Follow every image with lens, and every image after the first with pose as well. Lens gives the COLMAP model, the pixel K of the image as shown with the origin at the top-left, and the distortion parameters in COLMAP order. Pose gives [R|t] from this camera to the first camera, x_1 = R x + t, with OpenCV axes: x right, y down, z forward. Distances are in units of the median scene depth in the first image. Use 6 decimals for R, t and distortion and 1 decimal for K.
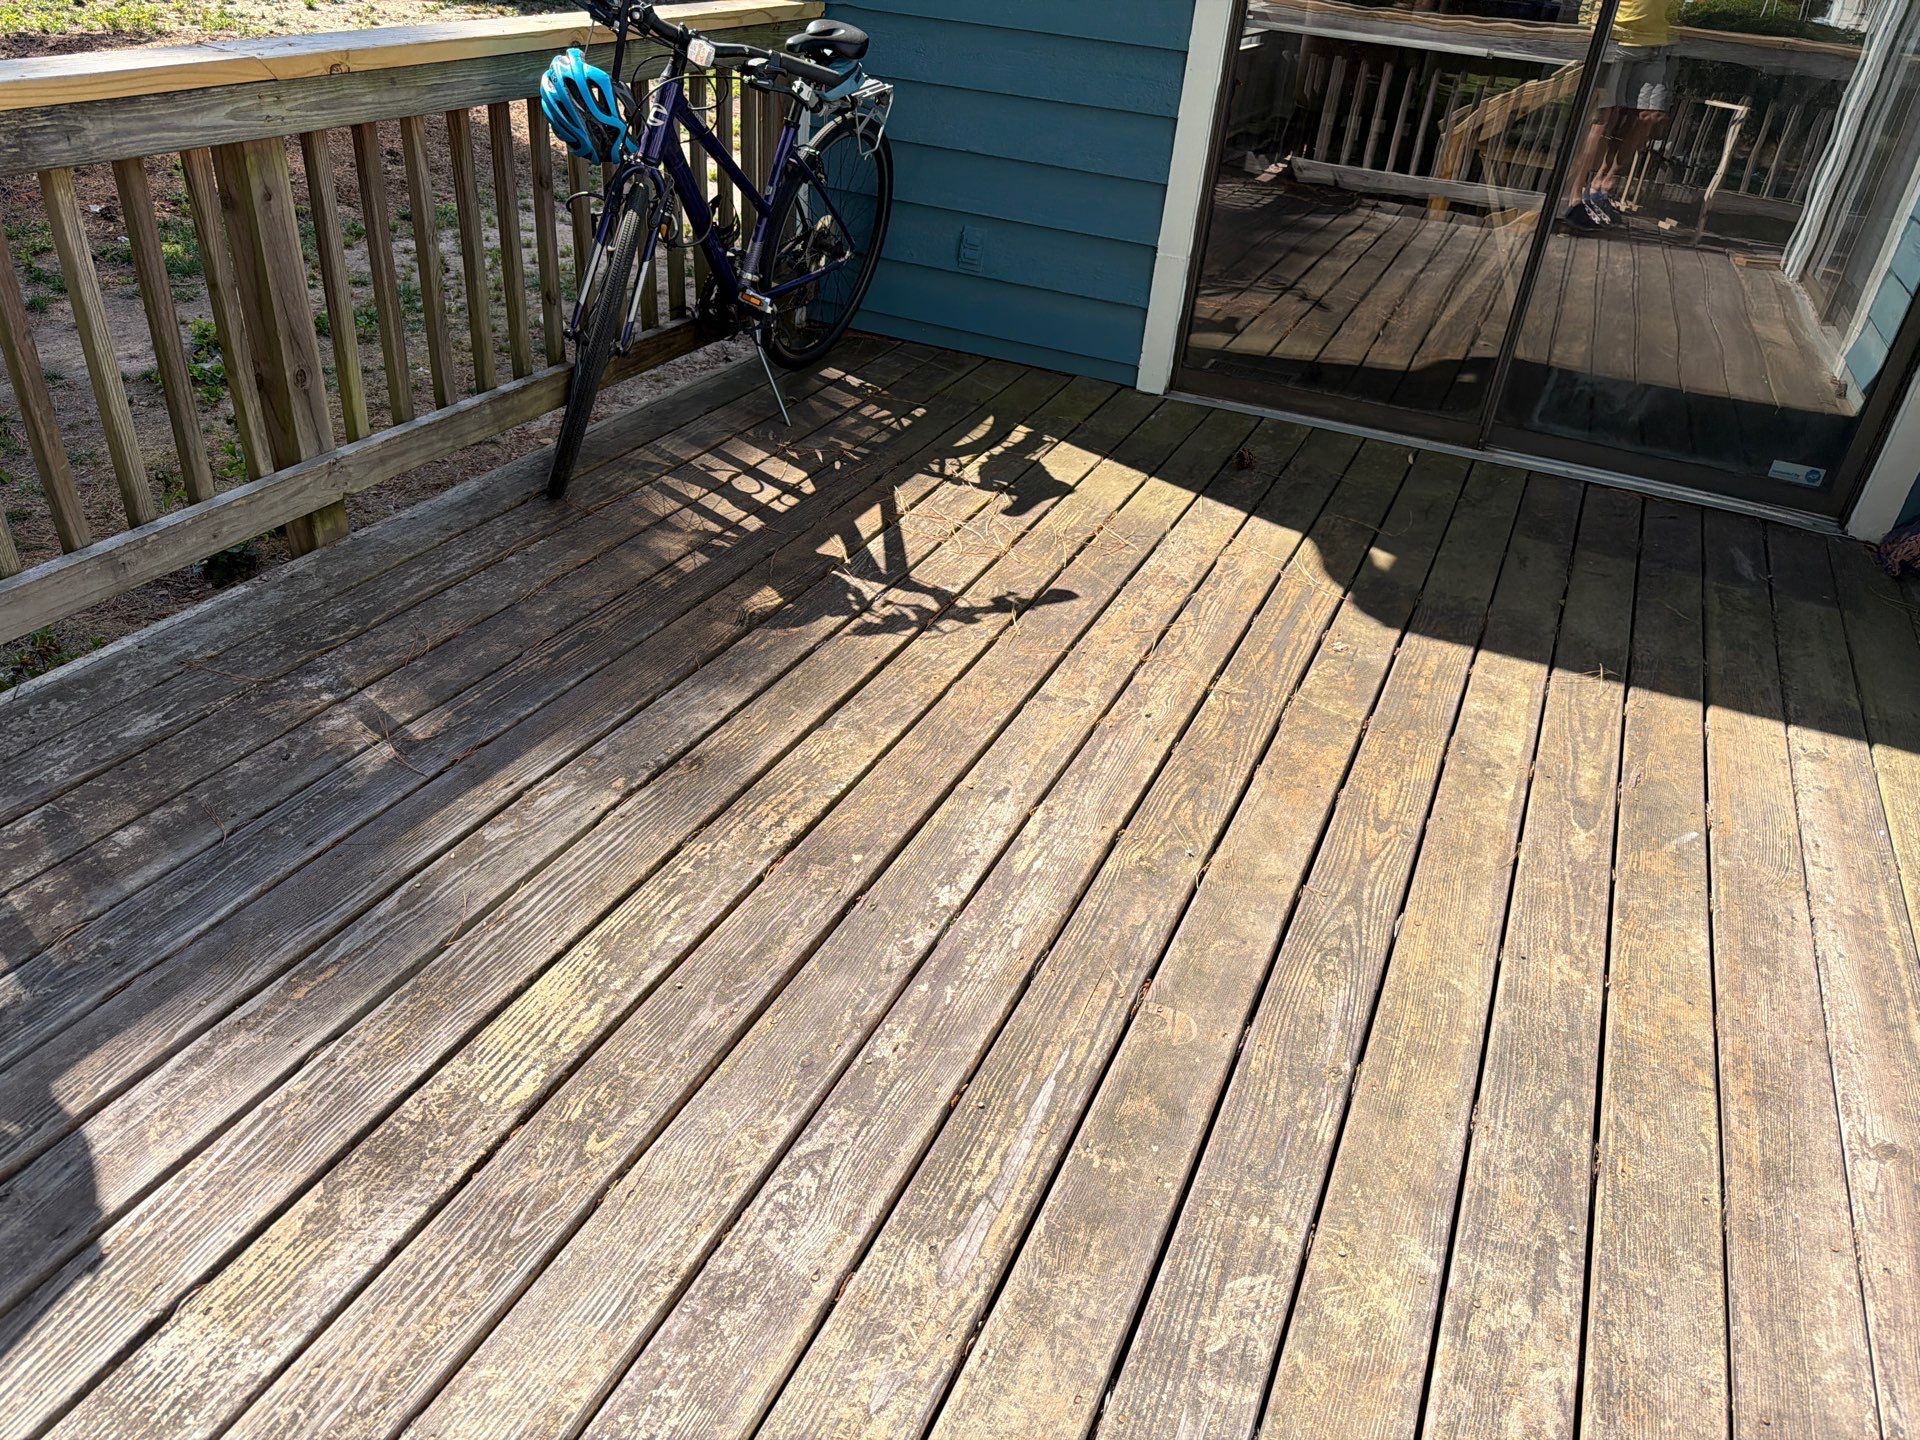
lens RADIAL K [[1459.9, 0, 956.9], [0, 1459.9, 745.4], [0, 0, 1]] dist [0.091886, -0.085891]
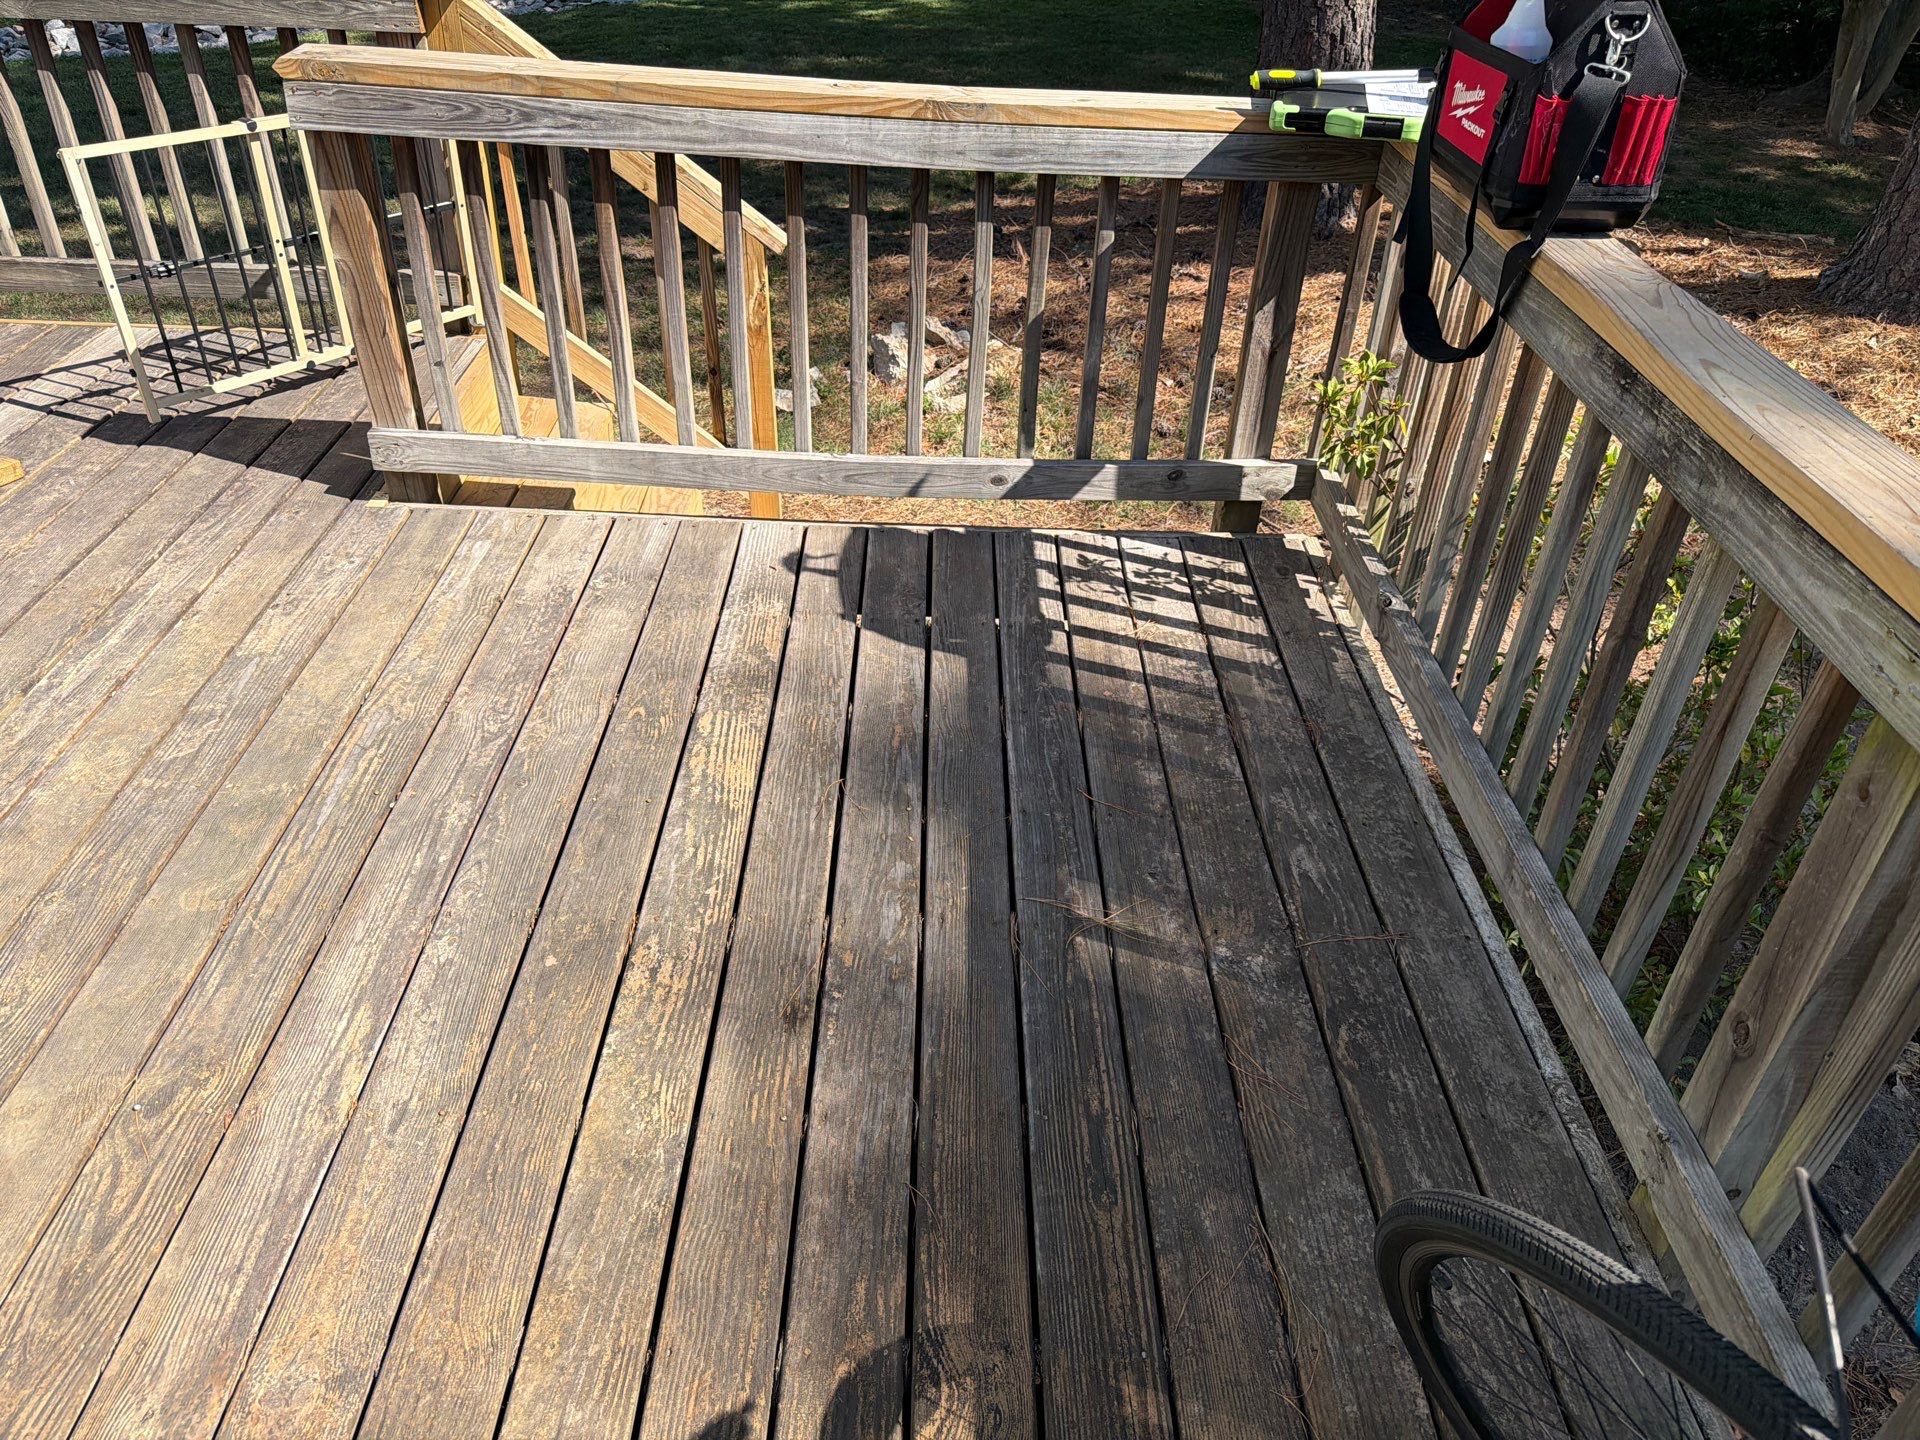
lens RADIAL K [[1467.3, 0, 960.1], [0, 1467.3, 719.2], [0, 0, 1]] dist [0.025996, -0.003436]
pose [[-0.904748, 0.112095, -0.410932, 0.062787], [-0.322434, 0.450164, 0.832700, -0.838752], [0.278328, 0.885882, -0.371141, 1.258611]]
